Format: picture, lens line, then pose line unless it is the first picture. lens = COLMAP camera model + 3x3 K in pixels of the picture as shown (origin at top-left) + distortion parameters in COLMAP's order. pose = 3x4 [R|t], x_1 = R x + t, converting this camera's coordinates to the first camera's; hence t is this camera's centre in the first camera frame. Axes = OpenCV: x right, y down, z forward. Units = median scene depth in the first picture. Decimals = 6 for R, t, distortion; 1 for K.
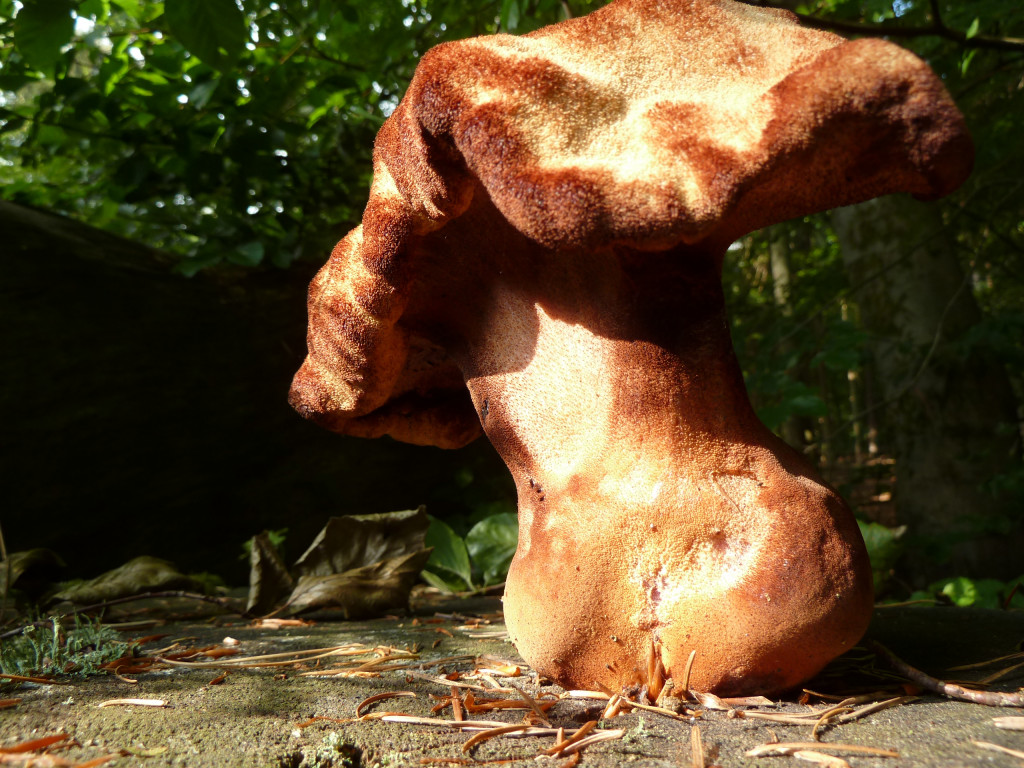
lens RADIAL K [[767.6, 0, 510.3], [0, 767.6, 378.7], [0, 0, 1]] dist [-0.067387, 0.040660]
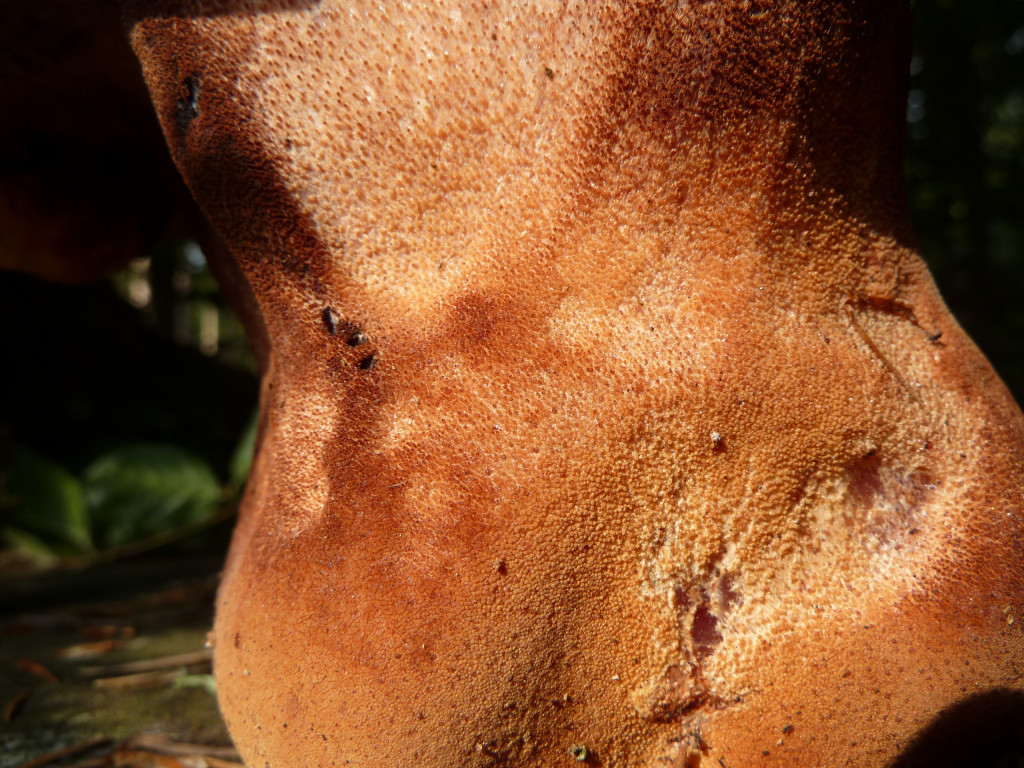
lens RADIAL K [[767.6, 0, 510.3], [0, 767.6, 378.7], [0, 0, 1]] dist [-0.067387, 0.040660]
pose [[0.894384, 0.035879, 0.445858, -0.056482], [-0.070445, 0.995637, 0.061191, 0.149104], [-0.441717, -0.086137, 0.893010, 0.718244]]
